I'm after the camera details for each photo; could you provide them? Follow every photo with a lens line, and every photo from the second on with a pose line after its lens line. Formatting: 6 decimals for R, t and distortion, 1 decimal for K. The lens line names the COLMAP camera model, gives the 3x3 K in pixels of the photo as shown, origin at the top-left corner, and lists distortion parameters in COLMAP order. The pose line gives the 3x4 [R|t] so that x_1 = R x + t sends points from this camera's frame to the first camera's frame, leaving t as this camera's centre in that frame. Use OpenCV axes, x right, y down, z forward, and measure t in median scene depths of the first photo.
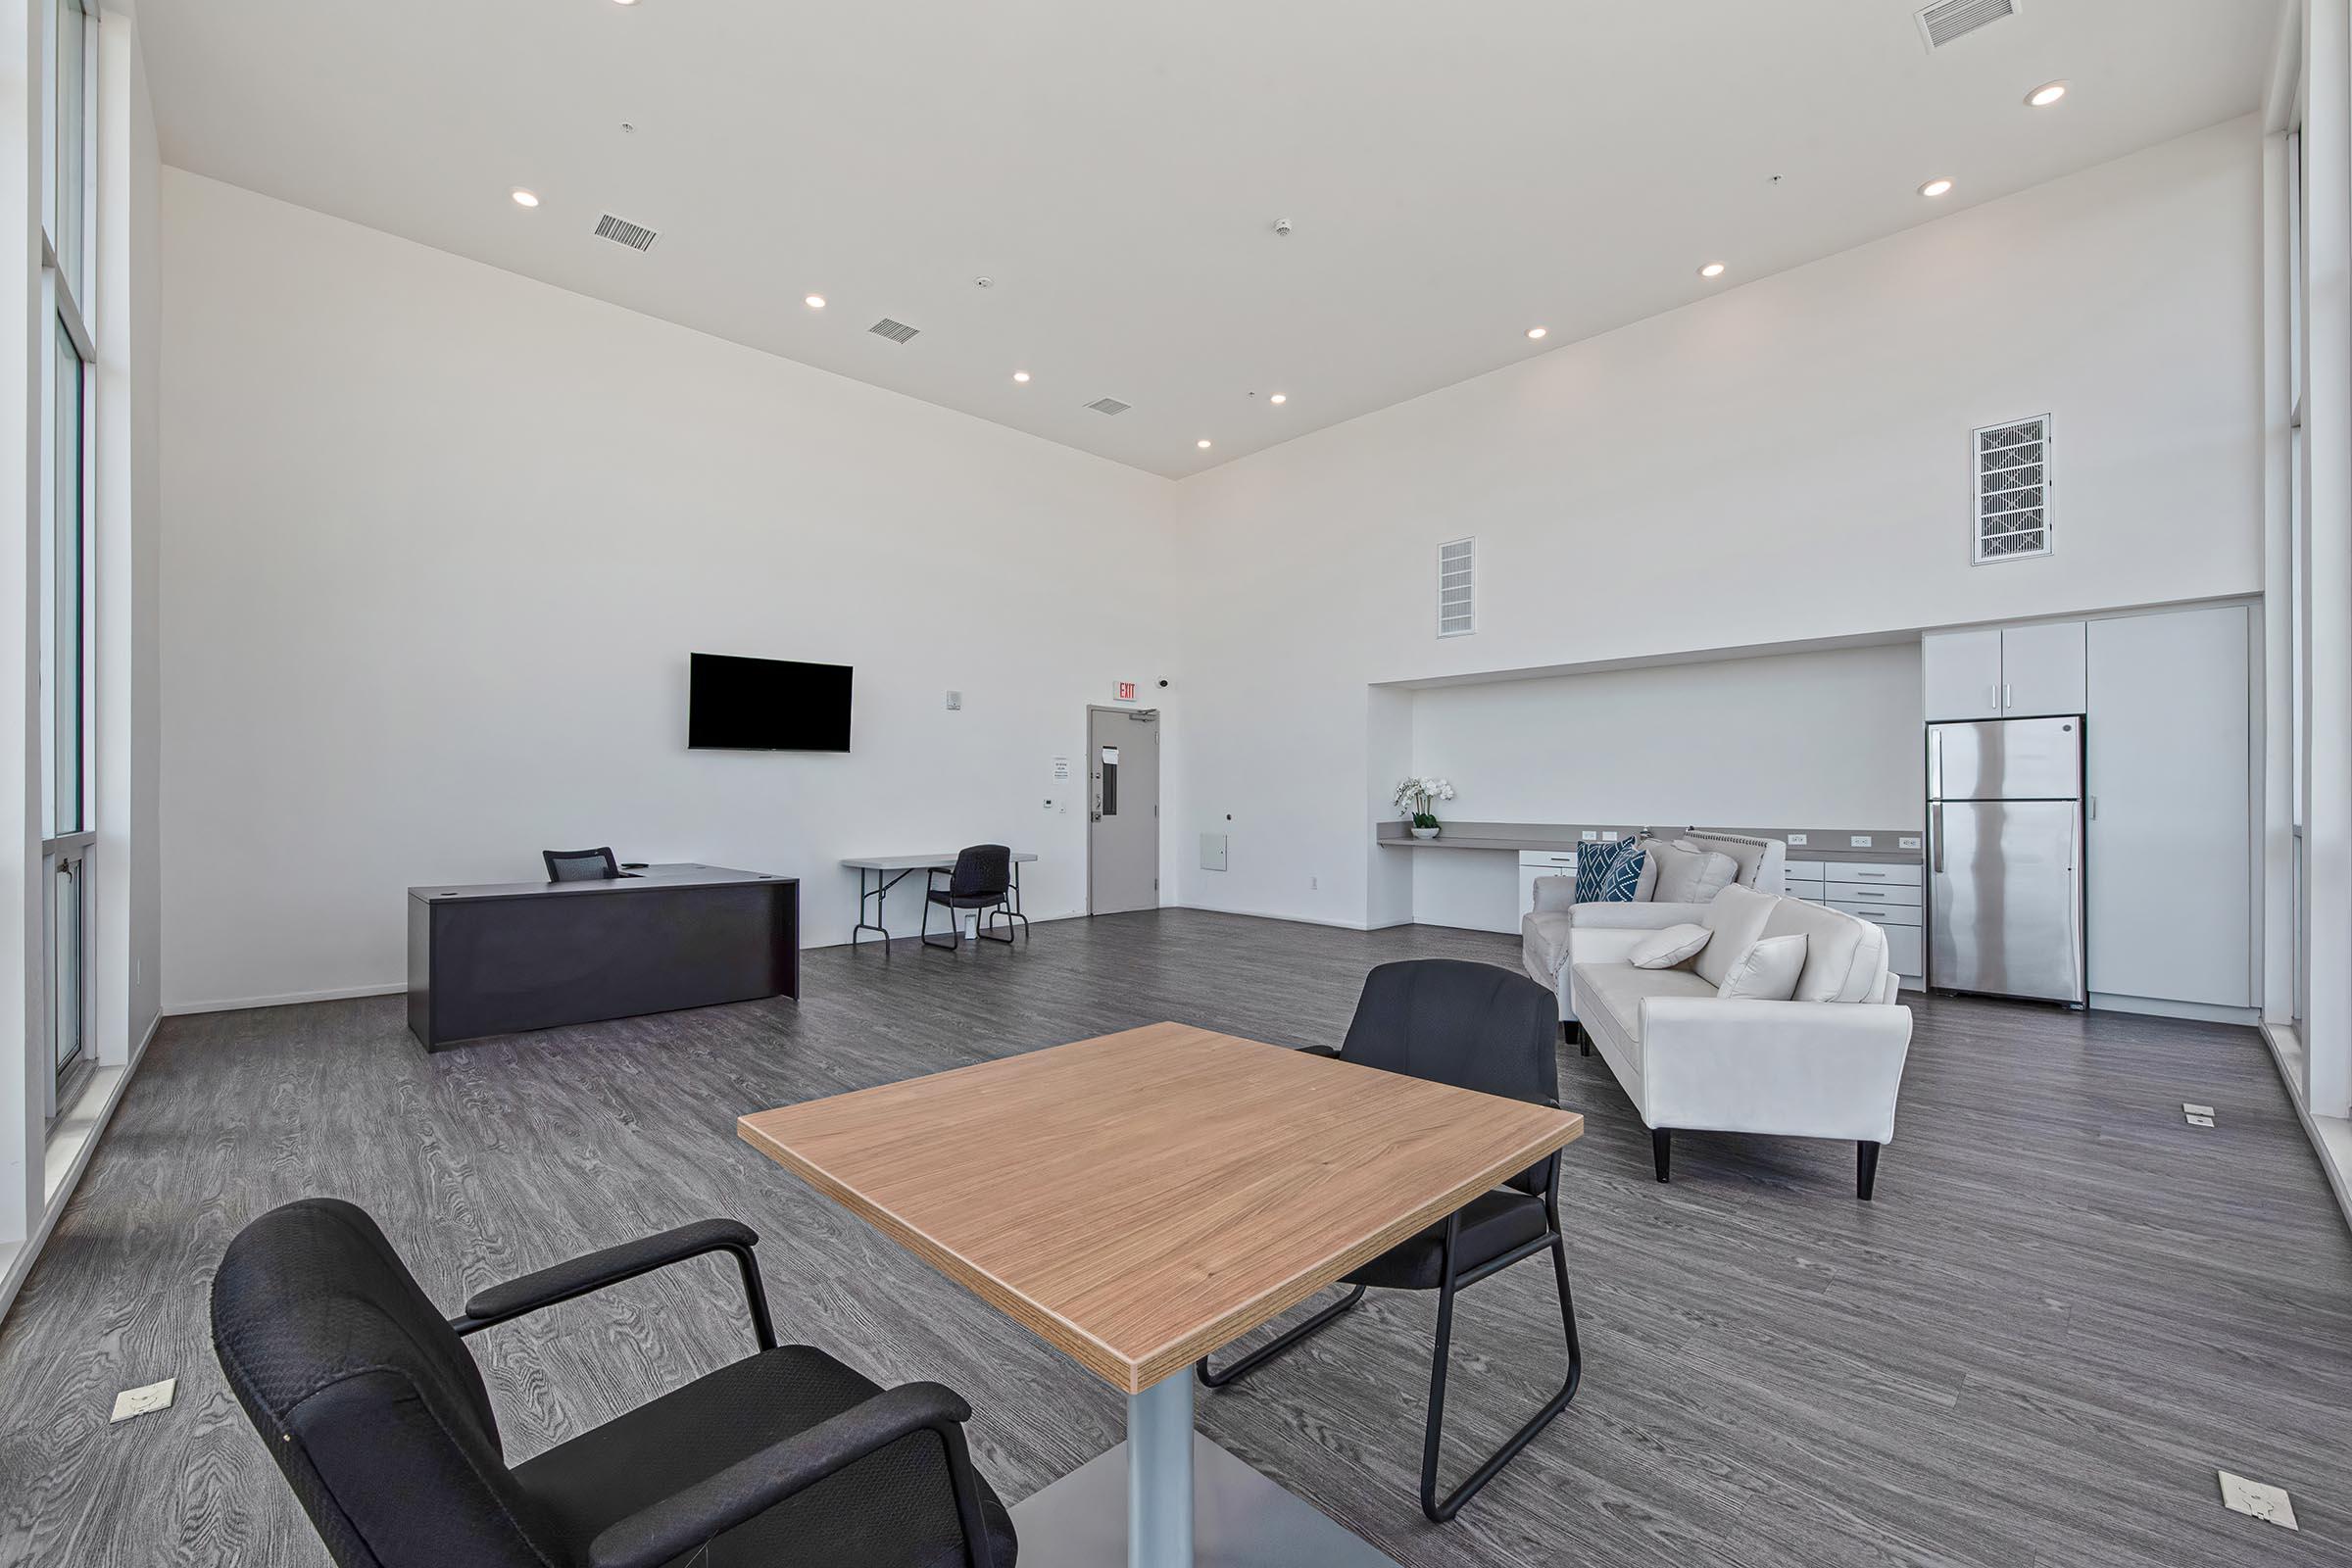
lens RADIAL K [[948.7, 0, 1176.6], [0, 948.7, 807.9], [0, 0, 1]] dist [-0.029950, -0.000054]
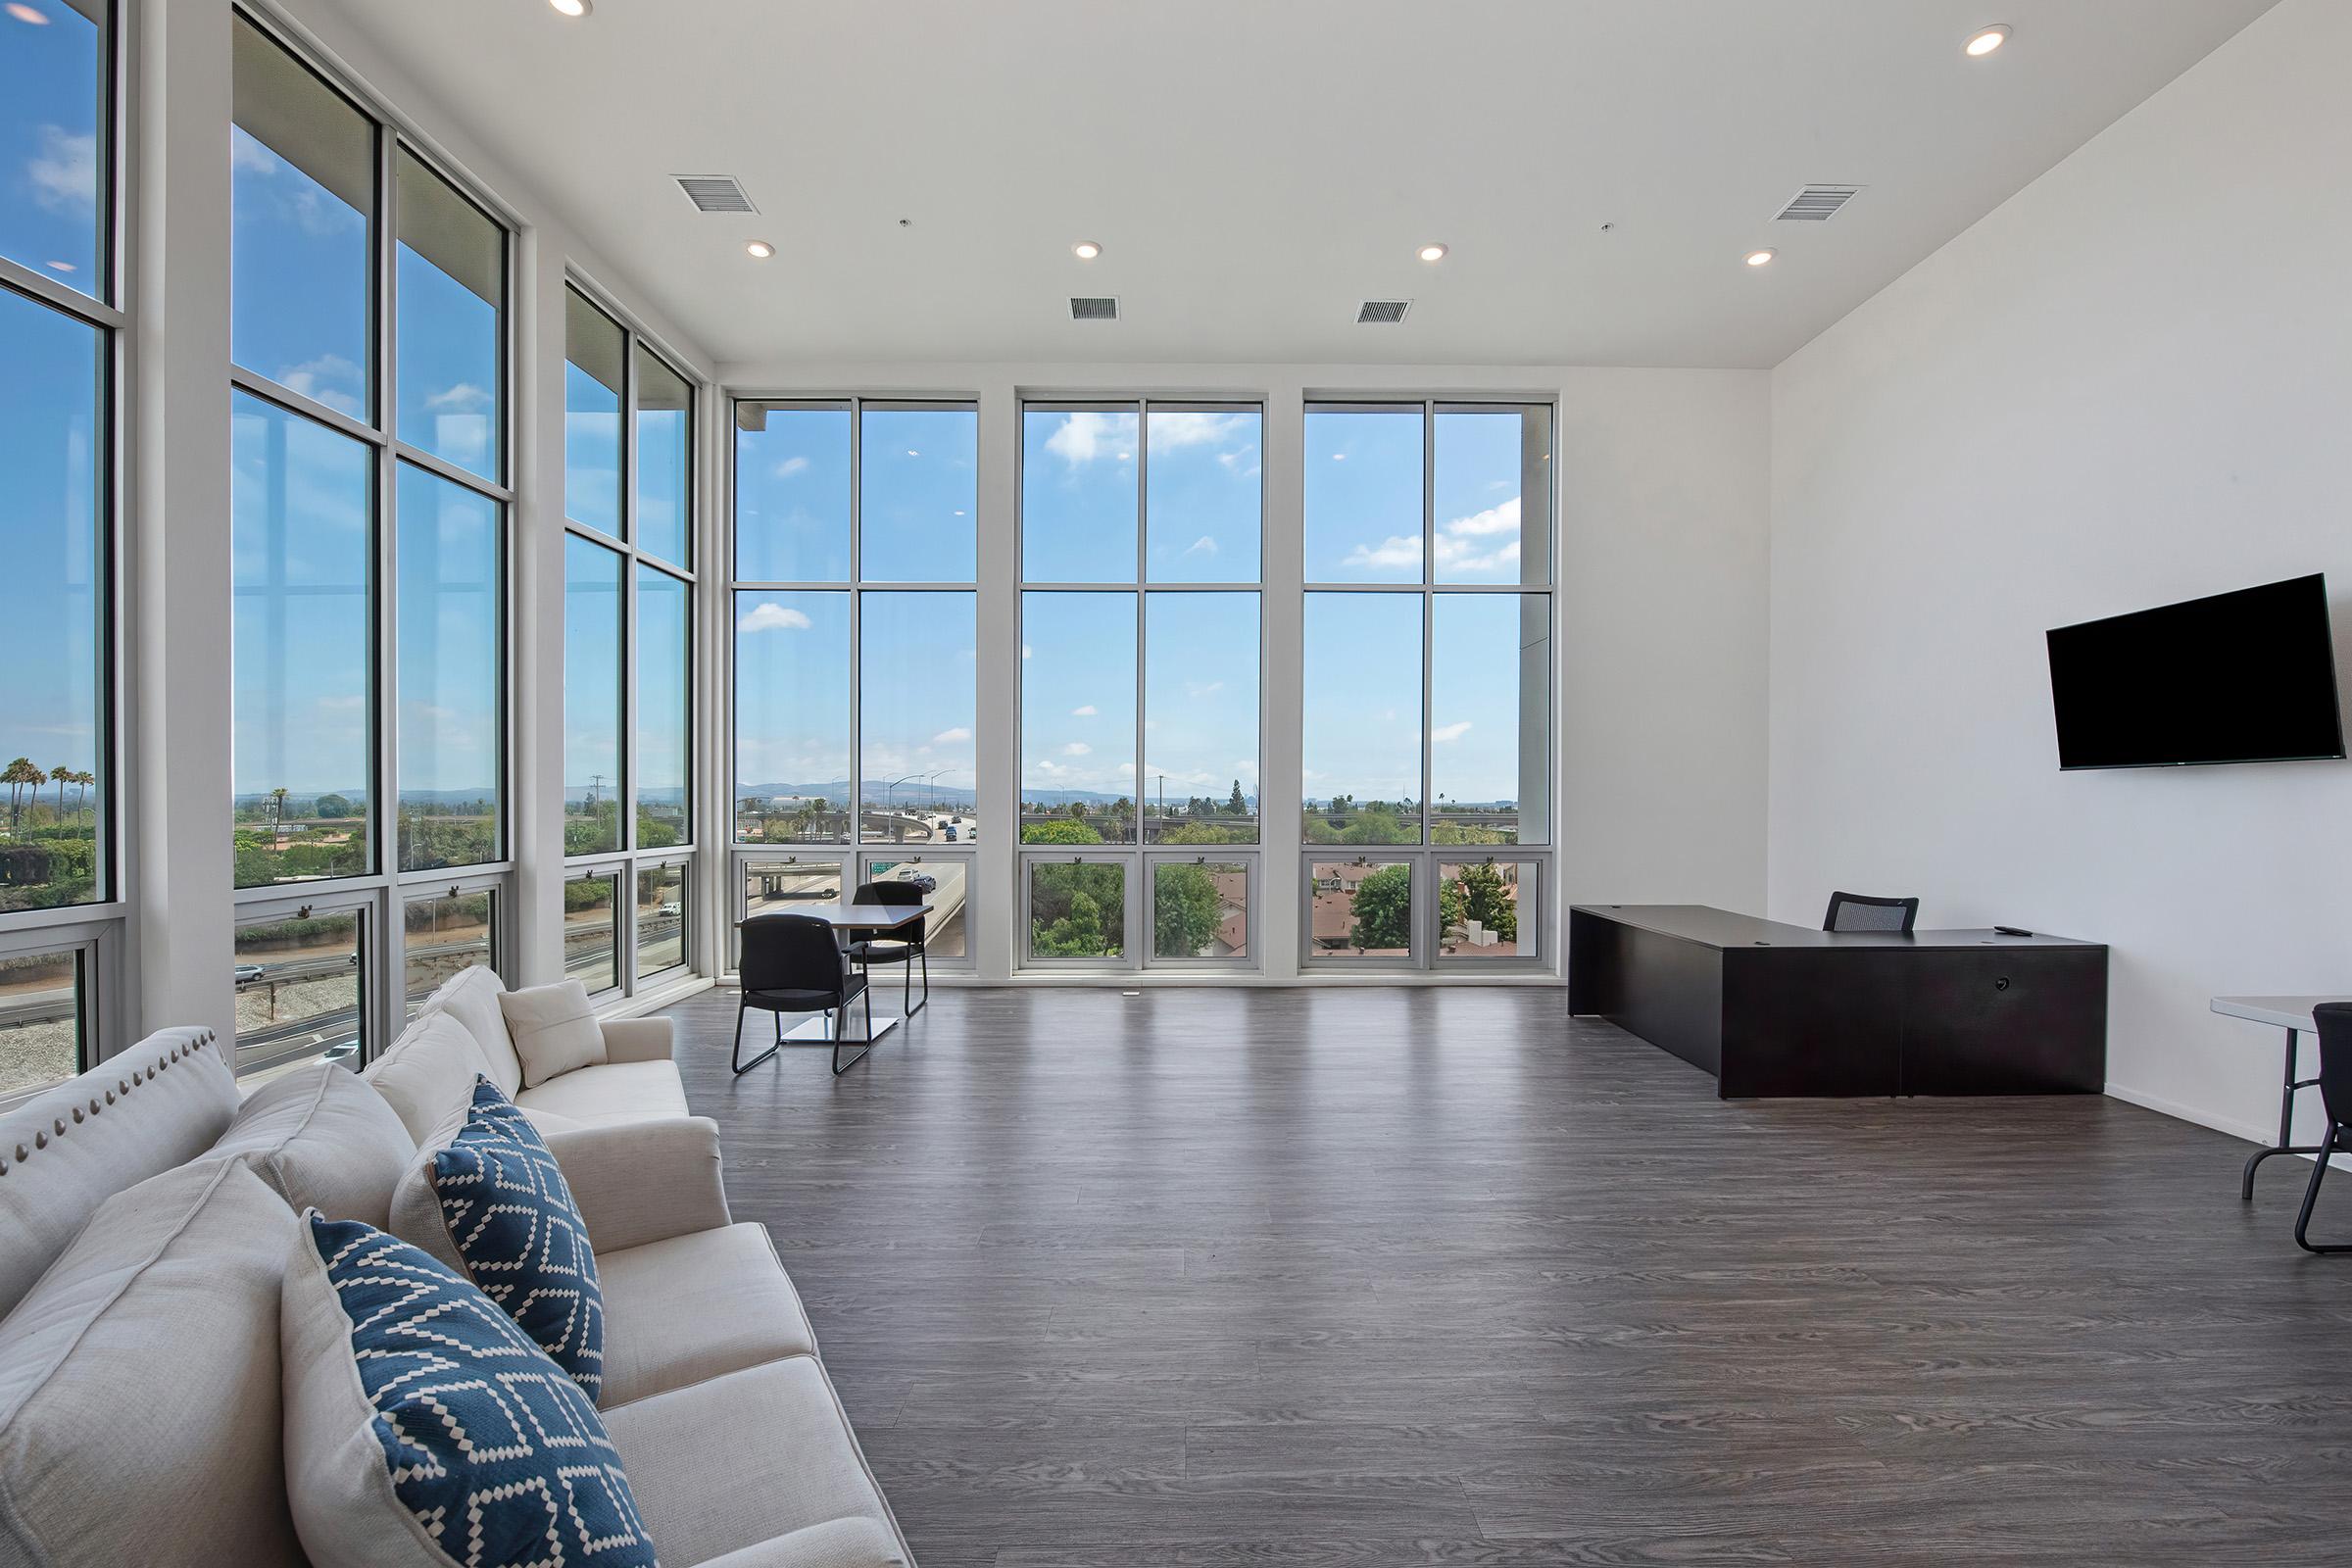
lens RADIAL K [[957.1, 0, 1159.0], [0, 957.1, 797.5], [0, 0, 1]] dist [-0.002277, 0.000026]
pose [[-0.709925, -0.001870, -0.704275, 0.459542], [-0.005131, 0.999984, 0.002516, -0.048535], [0.704259, 0.005400, -0.709923, 1.162547]]
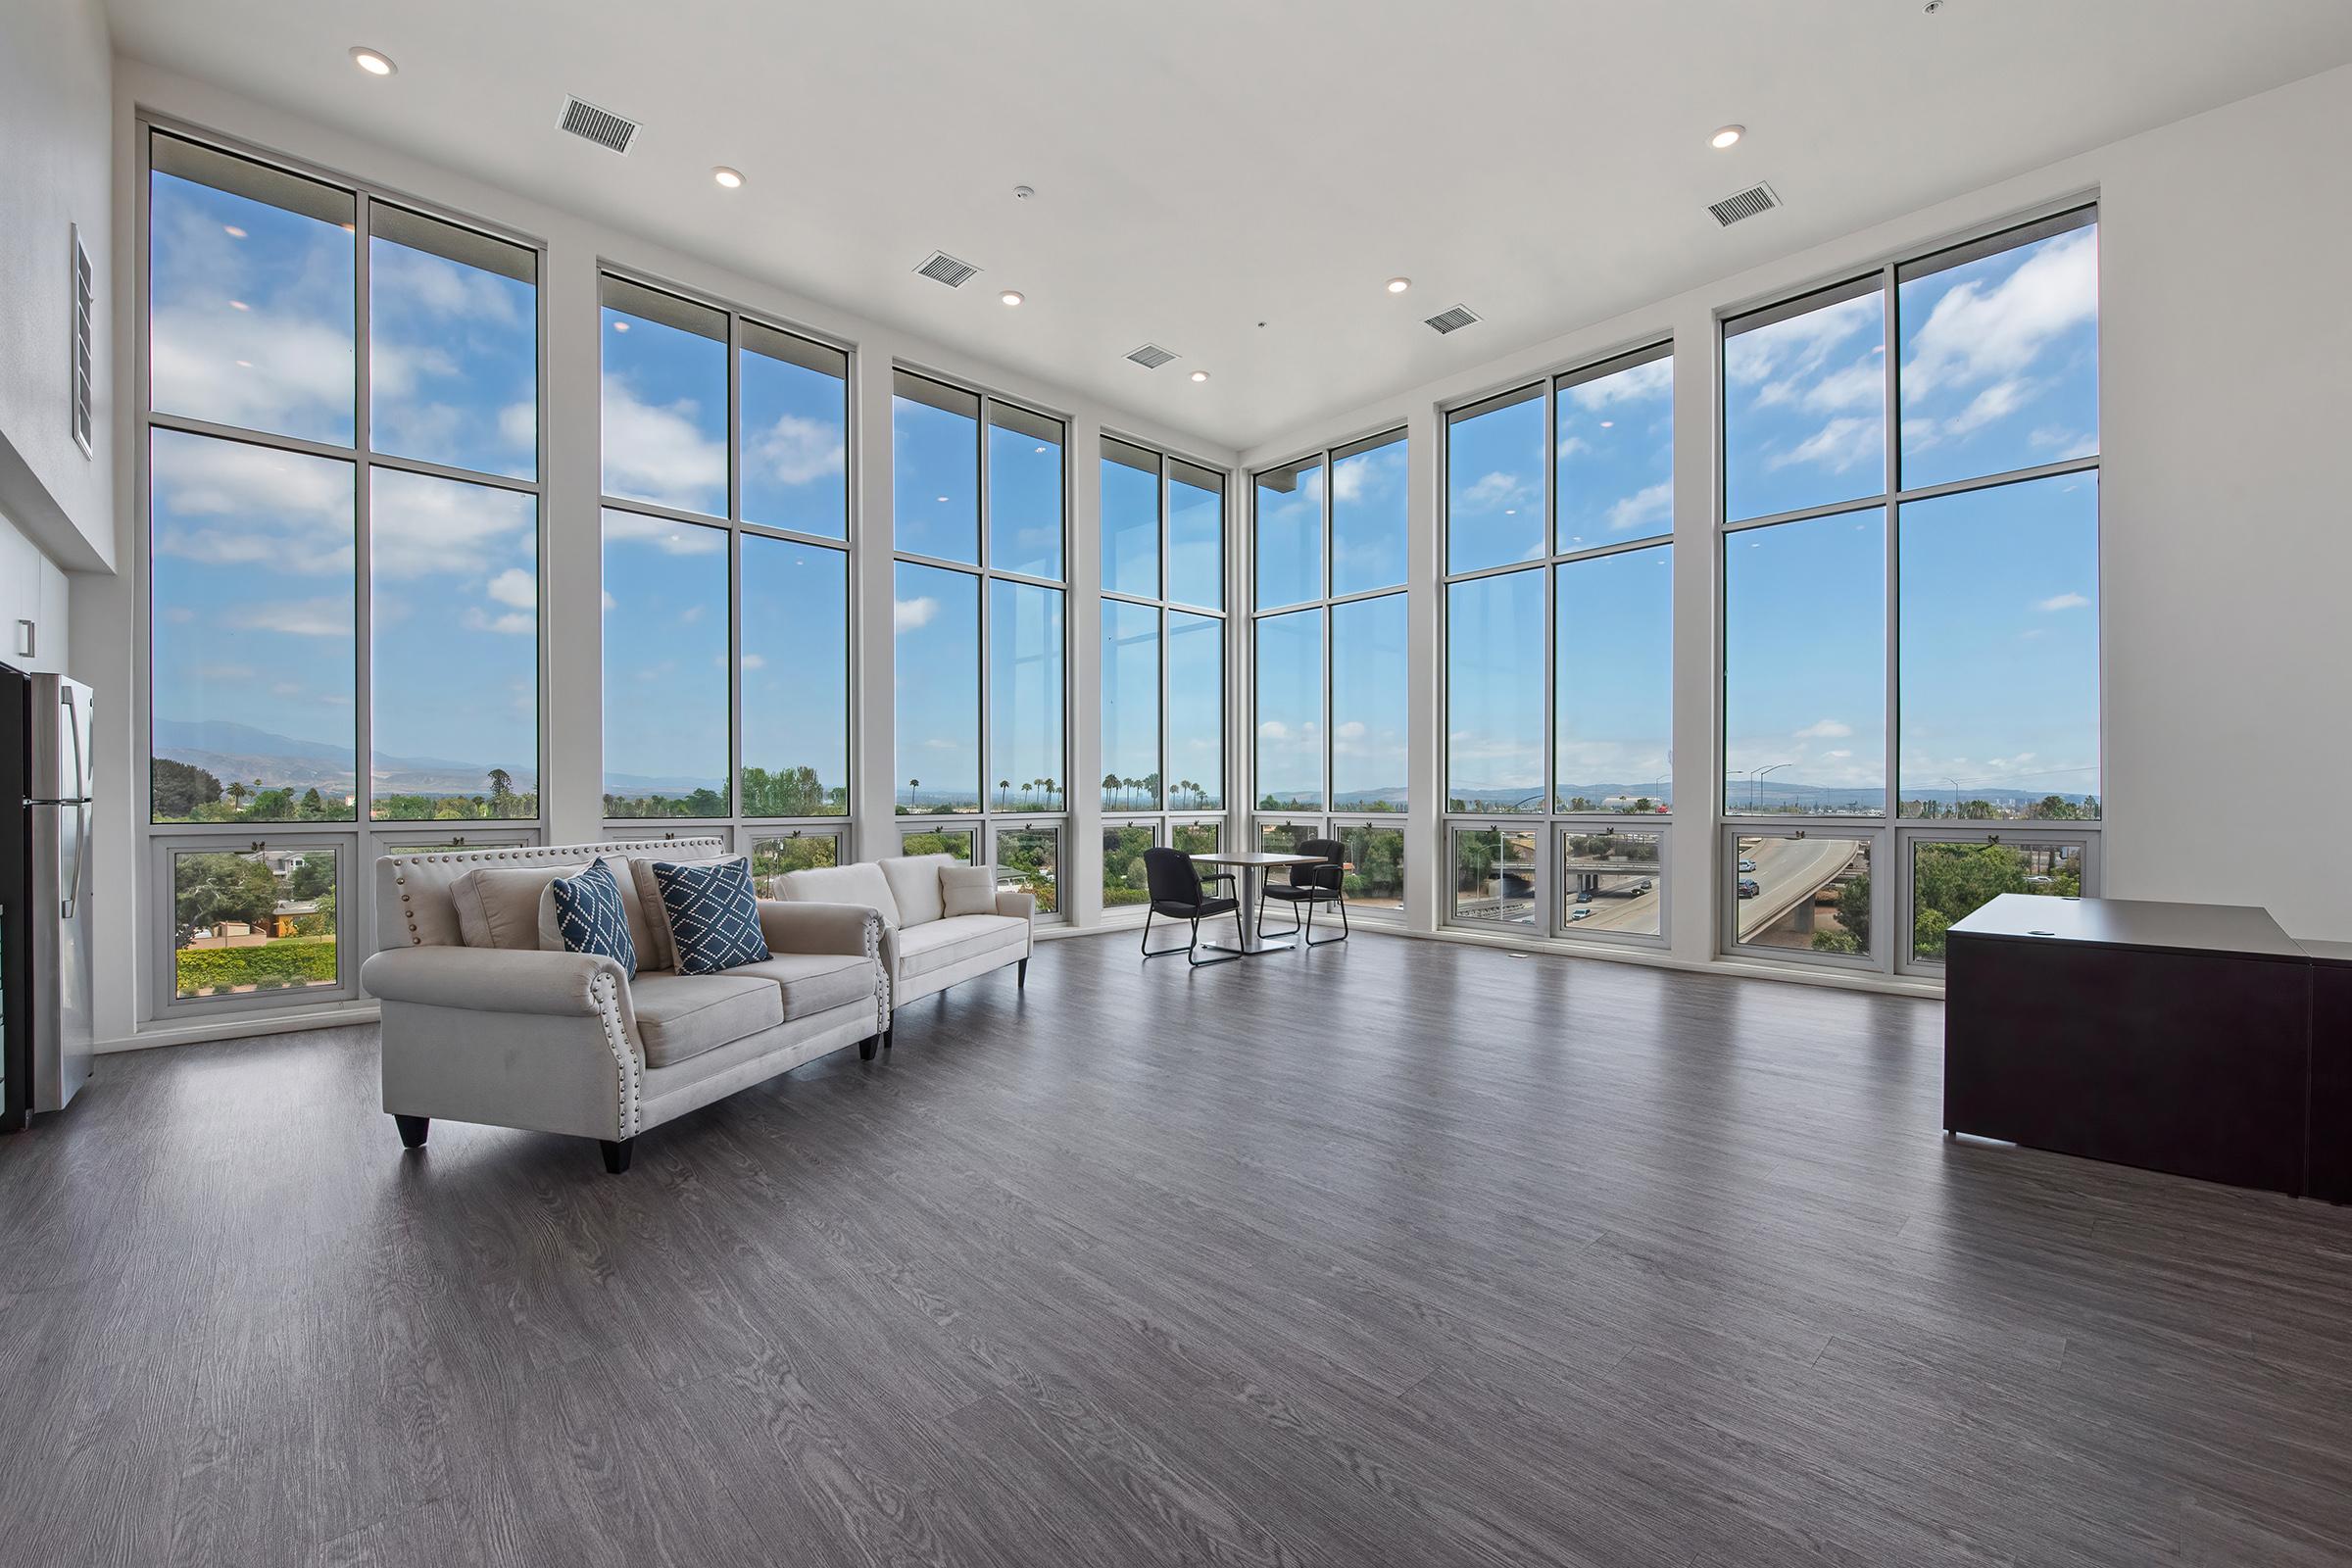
lens RADIAL K [[935.3, 0, 1183.1], [0, 935.3, 785.7], [0, 0, 1]] dist [0.009406, -0.003510]
pose [[-0.999809, -0.000760, 0.019535, 0.062055], [-0.000890, 0.999978, -0.006617, -0.014472], [-0.019530, -0.006633, -0.999787, 1.508117]]
